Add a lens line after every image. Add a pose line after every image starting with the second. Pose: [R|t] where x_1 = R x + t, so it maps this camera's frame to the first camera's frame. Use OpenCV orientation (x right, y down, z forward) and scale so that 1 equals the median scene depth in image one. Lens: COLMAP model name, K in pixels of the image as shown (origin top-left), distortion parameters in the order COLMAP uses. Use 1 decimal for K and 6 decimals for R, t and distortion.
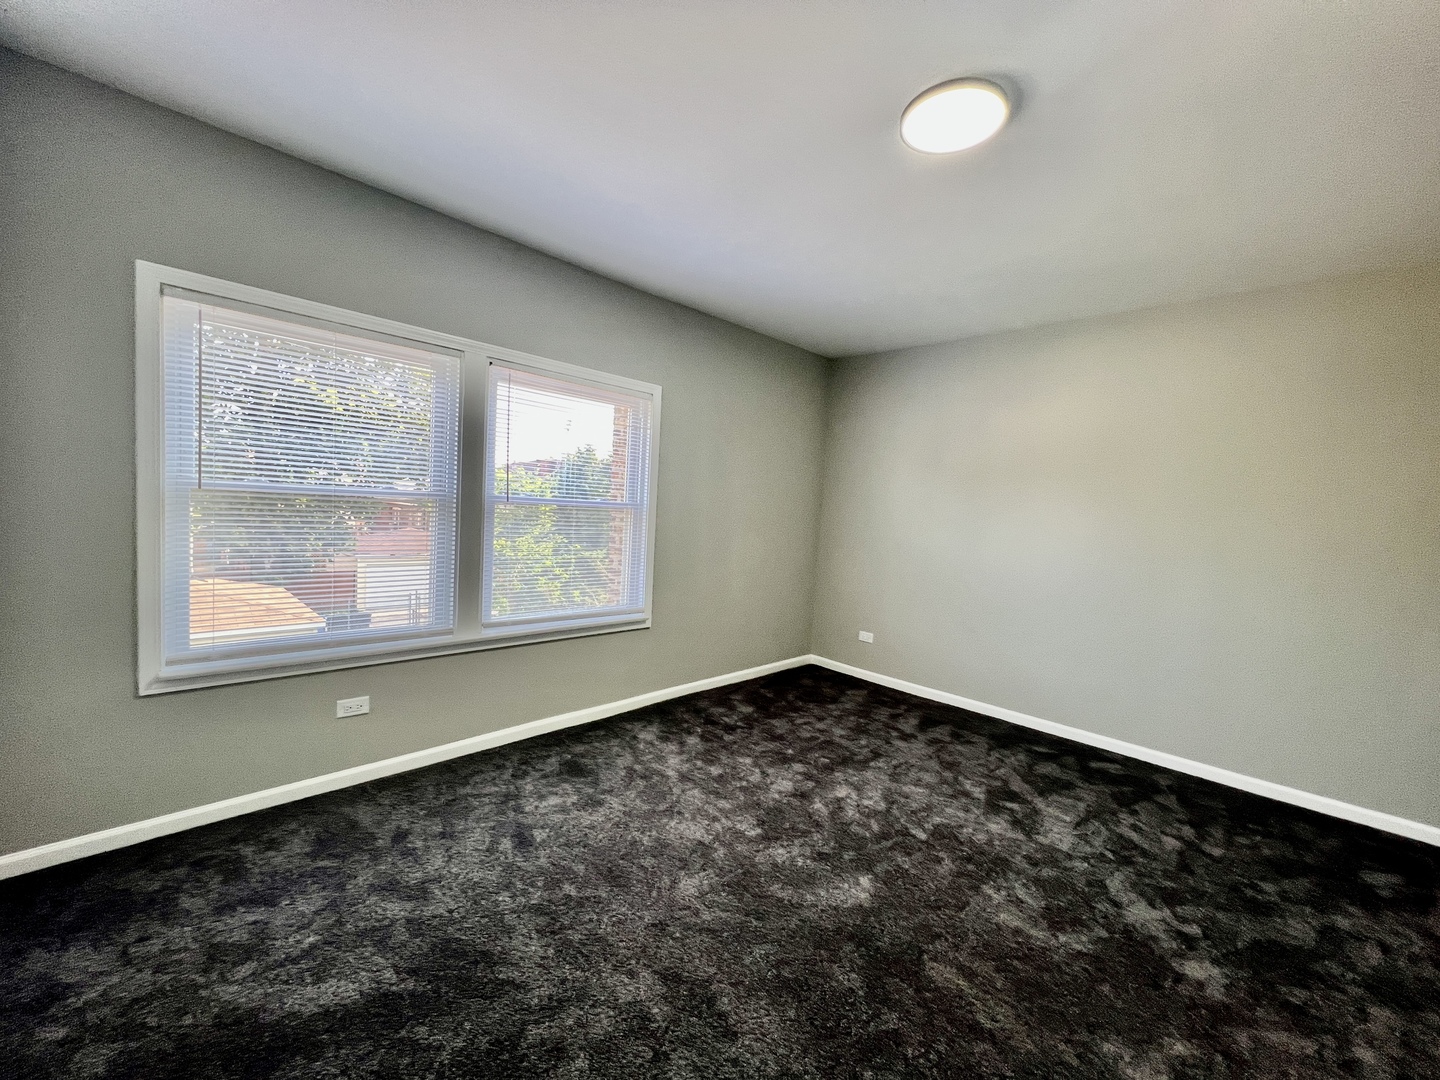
lens RADIAL K [[577.3, 0, 717.8], [0, 577.3, 540.5], [0, 0, 1]] dist [-0.001832, 0.000564]
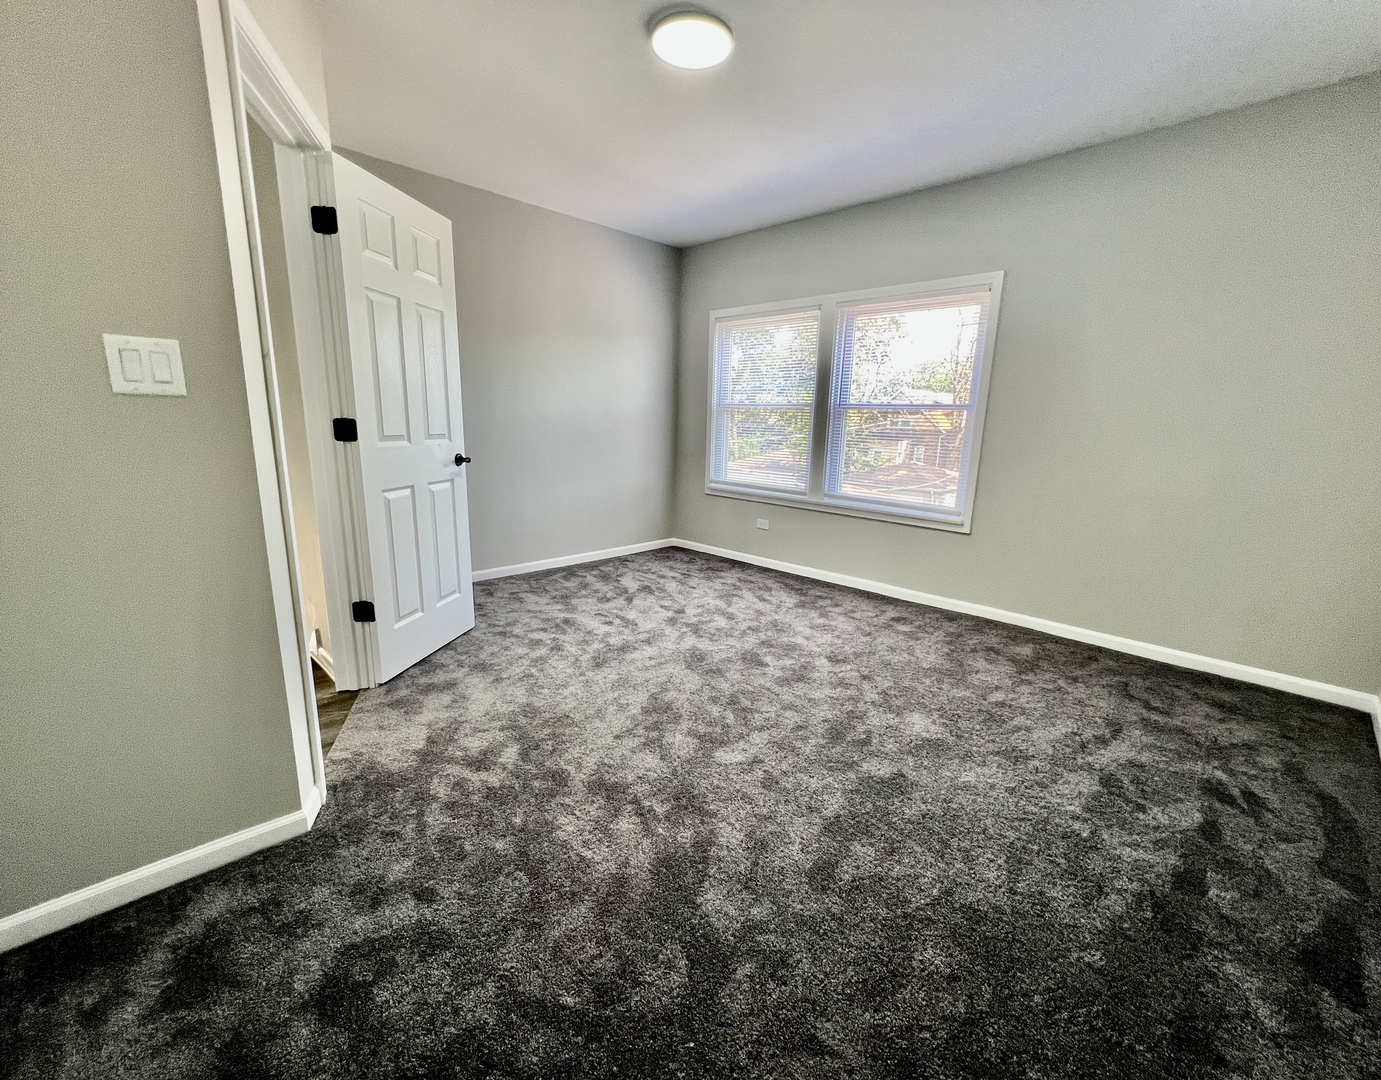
lens RADIAL K [[596.1, 0, 688.6], [0, 596.1, 542.6], [0, 0, 1]] dist [-0.000435, -0.000028]
pose [[0.012045, 0.159368, -0.987146, 1.040230], [-0.081757, 0.984069, 0.157874, 0.055258], [0.996580, 0.078805, 0.024882, 0.603805]]
